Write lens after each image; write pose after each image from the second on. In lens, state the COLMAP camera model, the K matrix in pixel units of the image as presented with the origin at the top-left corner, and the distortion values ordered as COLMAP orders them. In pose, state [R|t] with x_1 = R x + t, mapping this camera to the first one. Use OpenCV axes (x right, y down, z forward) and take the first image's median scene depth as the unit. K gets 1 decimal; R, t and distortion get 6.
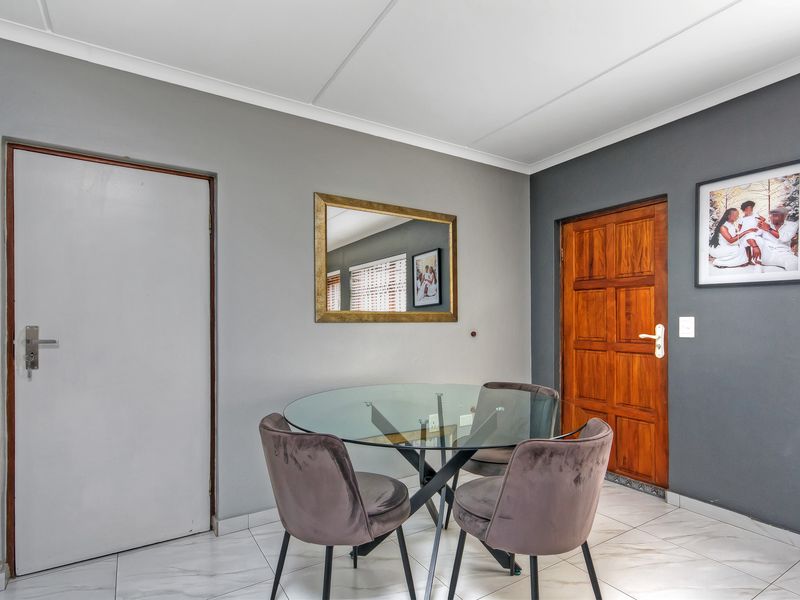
lens RADIAL K [[435.3, 0, 396.2], [0, 435.3, 303.5], [0, 0, 1]] dist [0.015553, 0.001399]
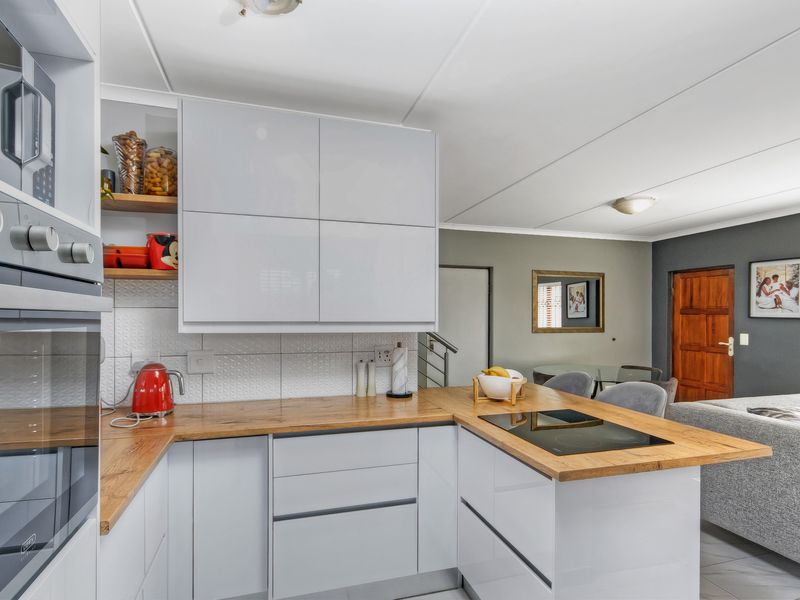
lens RADIAL K [[435.3, 0, 405.9], [0, 435.3, 307.4], [0, 0, 1]] dist [0.015553, 0.001399]
pose [[0.971070, 0.005933, -0.238720, -0.227175], [-0.000627, 0.999751, 0.022293, -0.101856], [0.238793, -0.021499, 0.970832, -0.945805]]
